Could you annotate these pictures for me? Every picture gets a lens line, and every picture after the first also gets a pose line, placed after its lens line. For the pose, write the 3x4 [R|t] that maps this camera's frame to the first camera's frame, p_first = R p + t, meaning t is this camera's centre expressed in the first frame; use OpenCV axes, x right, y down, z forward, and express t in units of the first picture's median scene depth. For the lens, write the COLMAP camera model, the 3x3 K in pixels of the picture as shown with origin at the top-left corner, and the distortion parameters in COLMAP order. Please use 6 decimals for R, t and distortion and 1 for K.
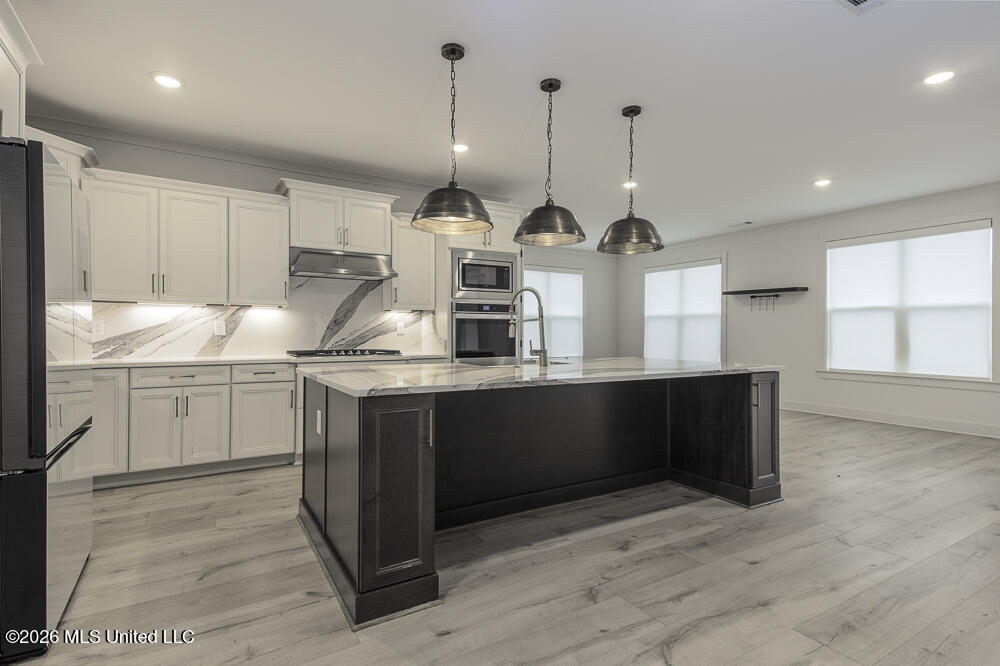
lens RADIAL K [[487.5, 0, 473.7], [0, 487.5, 332.1], [0, 0, 1]] dist [0.042925, -0.010939]
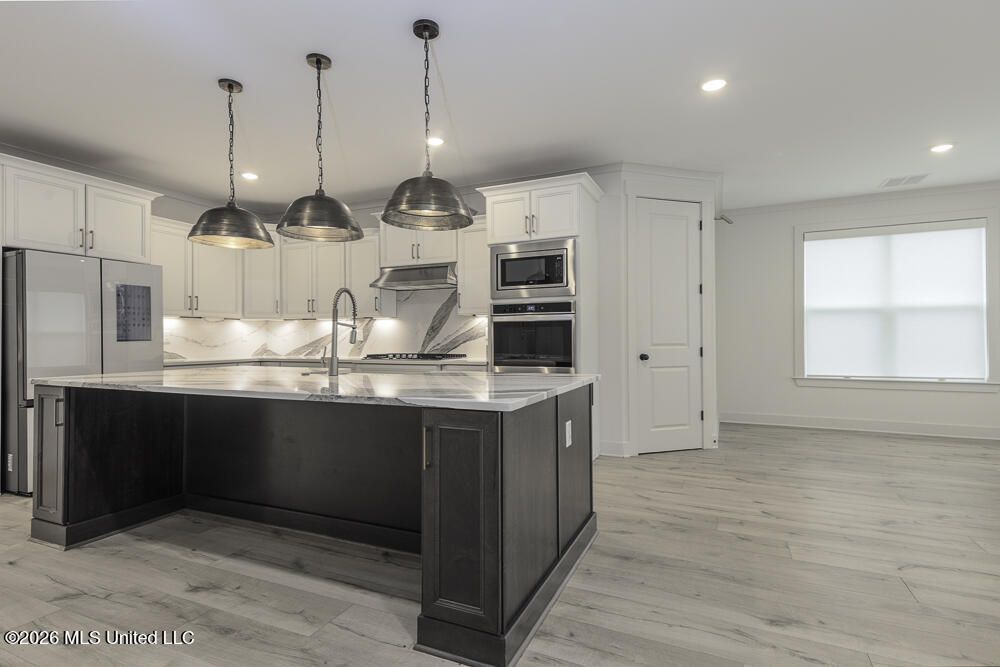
lens RADIAL K [[487.5, 0, 506.0], [0, 487.5, 333.8], [0, 0, 1]] dist [0.042925, -0.010939]
pose [[0.586551, -0.010590, -0.809843, 0.751337], [0.006140, 0.999944, -0.008628, 0.001832], [0.809889, 0.000088, 0.586583, 0.522544]]
